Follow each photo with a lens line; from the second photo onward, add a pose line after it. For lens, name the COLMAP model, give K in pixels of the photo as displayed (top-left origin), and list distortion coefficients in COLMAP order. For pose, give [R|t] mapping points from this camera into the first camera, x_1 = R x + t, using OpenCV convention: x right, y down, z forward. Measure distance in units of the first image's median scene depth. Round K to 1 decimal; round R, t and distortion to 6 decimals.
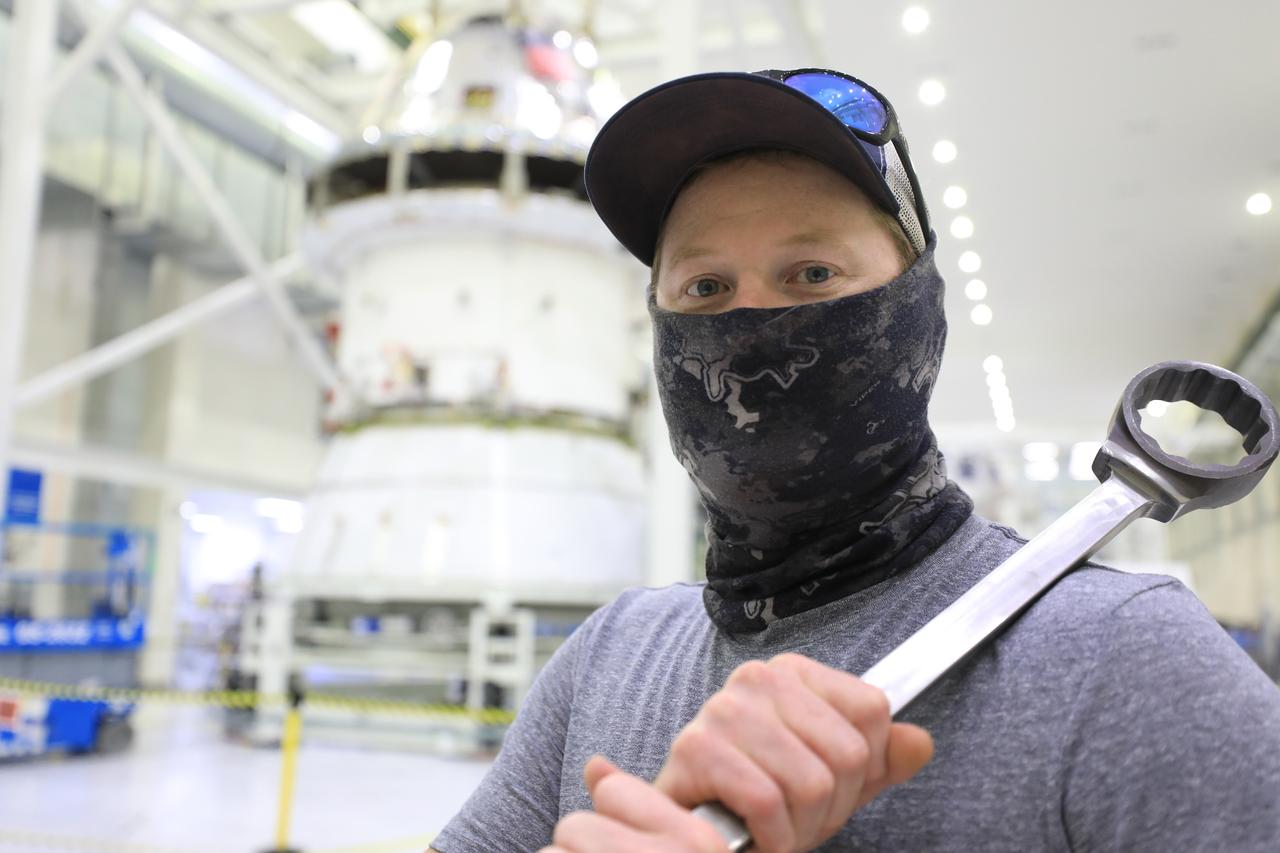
lens RADIAL K [[1149.1, 0, 640.0], [0, 1149.1, 426.5], [0, 0, 1]] dist [0.052298, 0.005080]
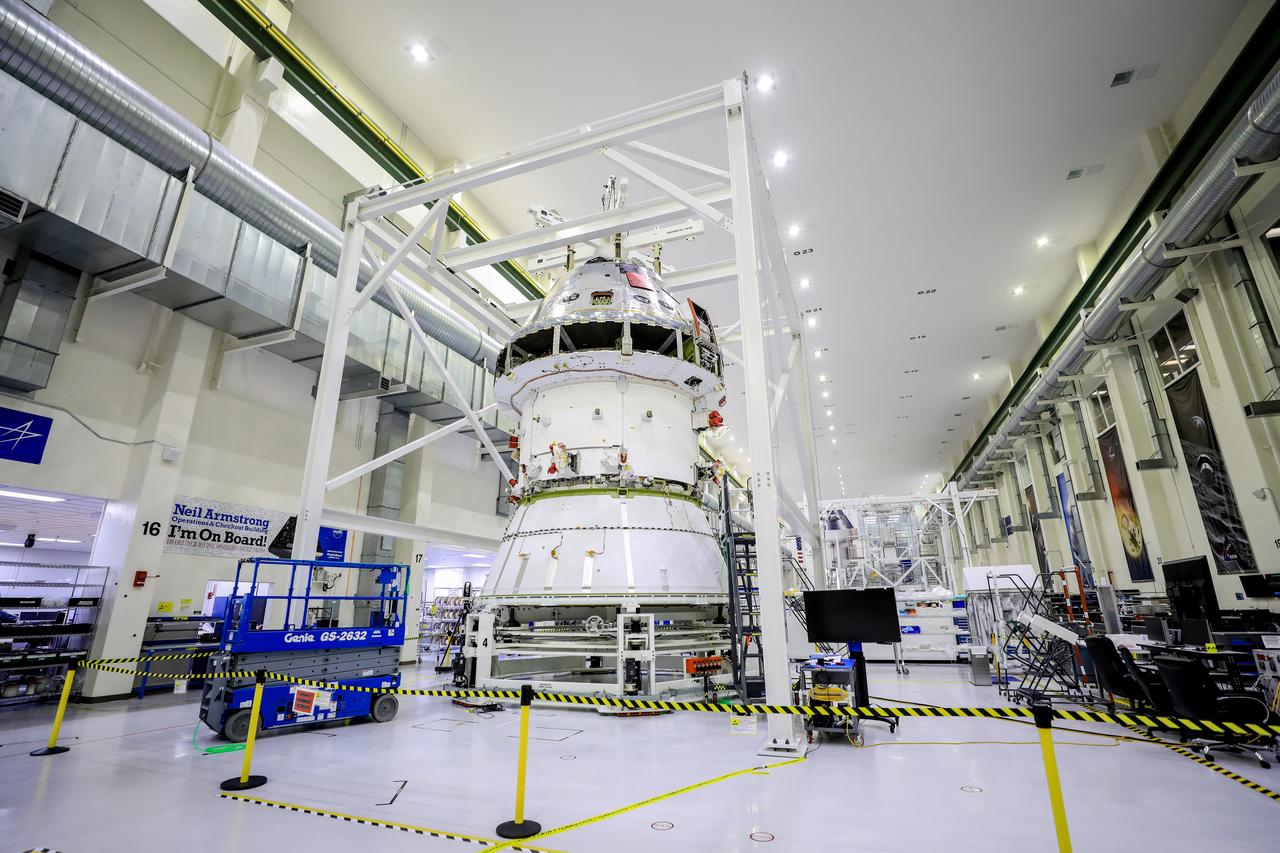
lens RADIAL K [[581.2, 0, 640.0], [0, 581.2, 426.5], [0, 0, 1]] dist [-0.030439, -0.000054]
pose [[0.999137, -0.040869, -0.007400, -0.087826], [0.039385, 0.988852, -0.143595, 0.025692], [0.013187, 0.143180, 0.989609, 0.192714]]
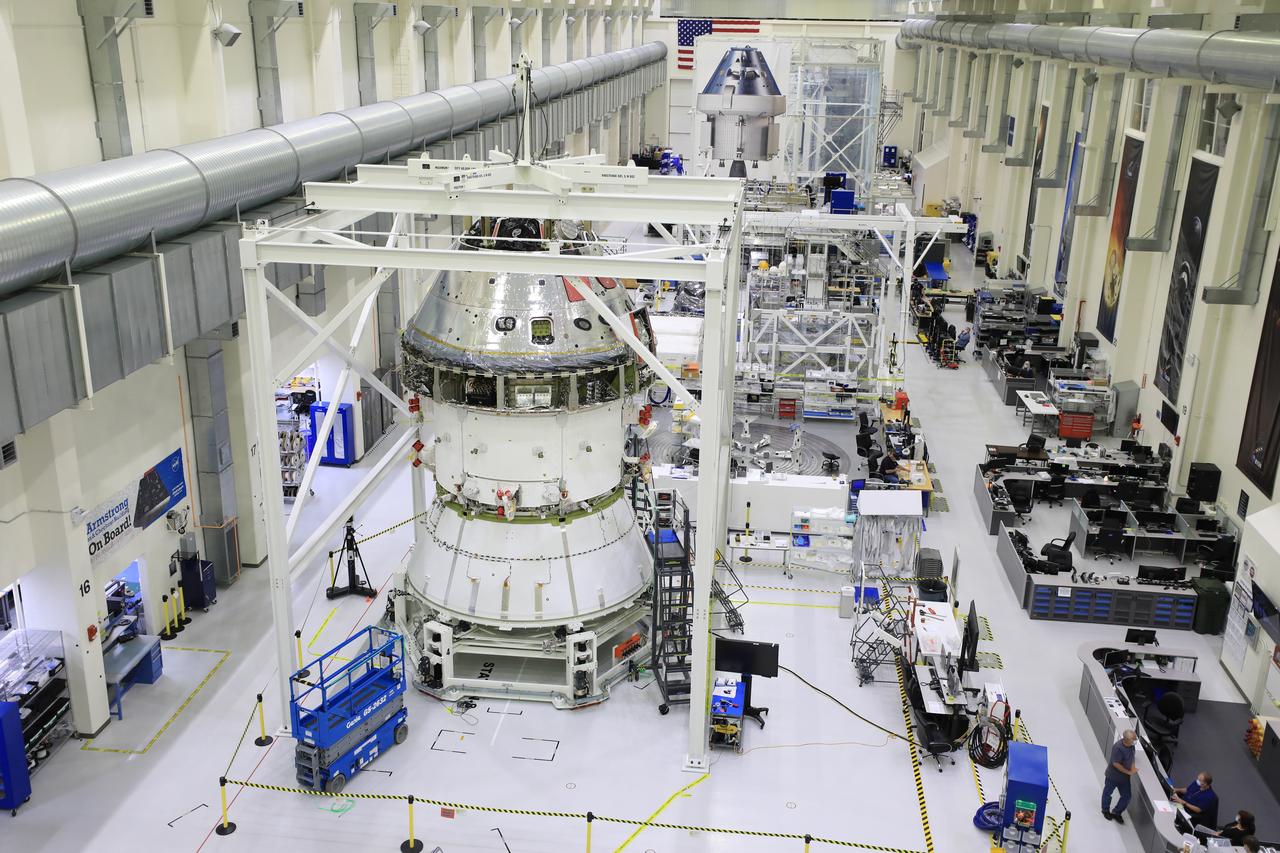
lens RADIAL K [[1196.0, 0, 640.0], [0, 1196.0, 426.5], [0, 0, 1]] dist [0.042687, 0.013648]
pose [[0.975421, -0.077668, 0.206207, -0.361171], [-0.029115, 0.882186, 0.470000, -0.950932], [-0.218417, -0.464451, 0.858242, -0.478719]]
